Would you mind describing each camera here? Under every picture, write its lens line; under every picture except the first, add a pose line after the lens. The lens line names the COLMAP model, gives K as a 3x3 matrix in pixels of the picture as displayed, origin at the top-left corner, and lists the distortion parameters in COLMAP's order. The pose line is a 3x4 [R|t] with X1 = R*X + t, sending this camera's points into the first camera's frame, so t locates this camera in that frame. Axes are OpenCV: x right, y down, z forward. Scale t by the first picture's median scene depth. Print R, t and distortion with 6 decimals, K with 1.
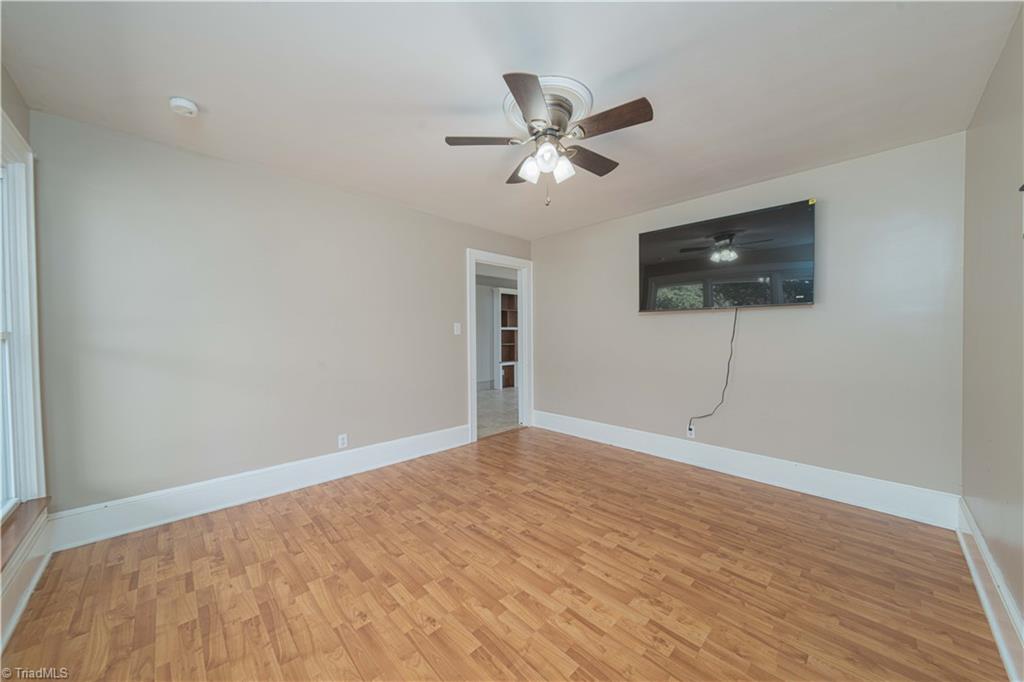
lens RADIAL K [[362.5, 0, 518.2], [0, 362.5, 341.5], [0, 0, 1]] dist [-0.001725, -0.000280]
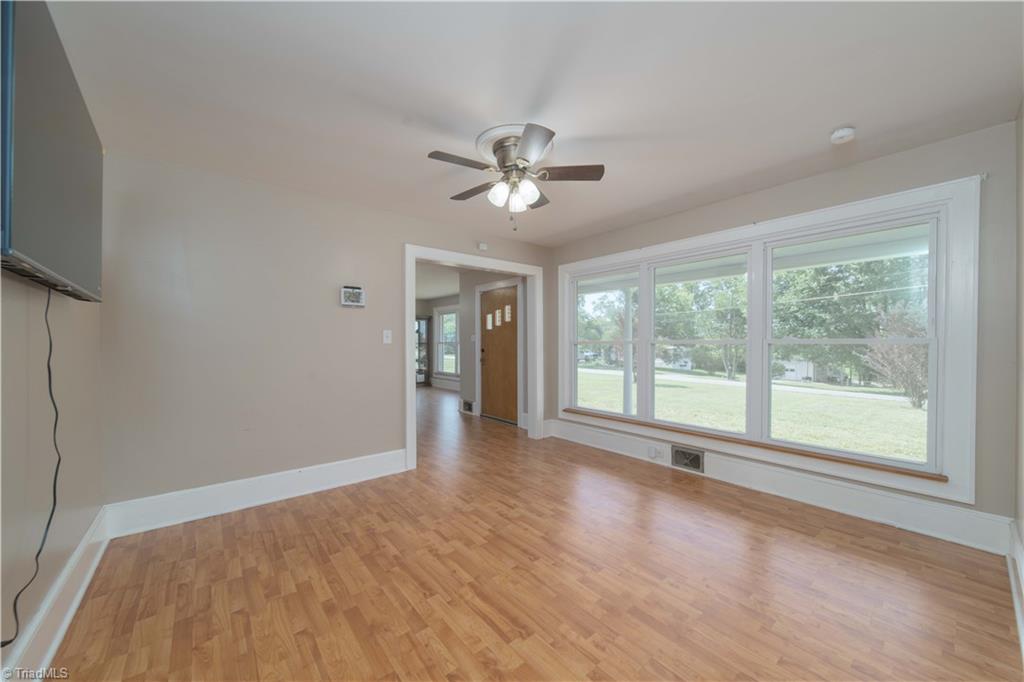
lens RADIAL K [[362.5, 0, 518.2], [0, 362.5, 341.5], [0, 0, 1]] dist [-0.001725, -0.000280]
pose [[-0.996784, 0.008242, 0.079711, -0.017667], [0.009767, 0.999777, 0.018749, -0.041096], [-0.079539, 0.019467, -0.996642, 1.922477]]
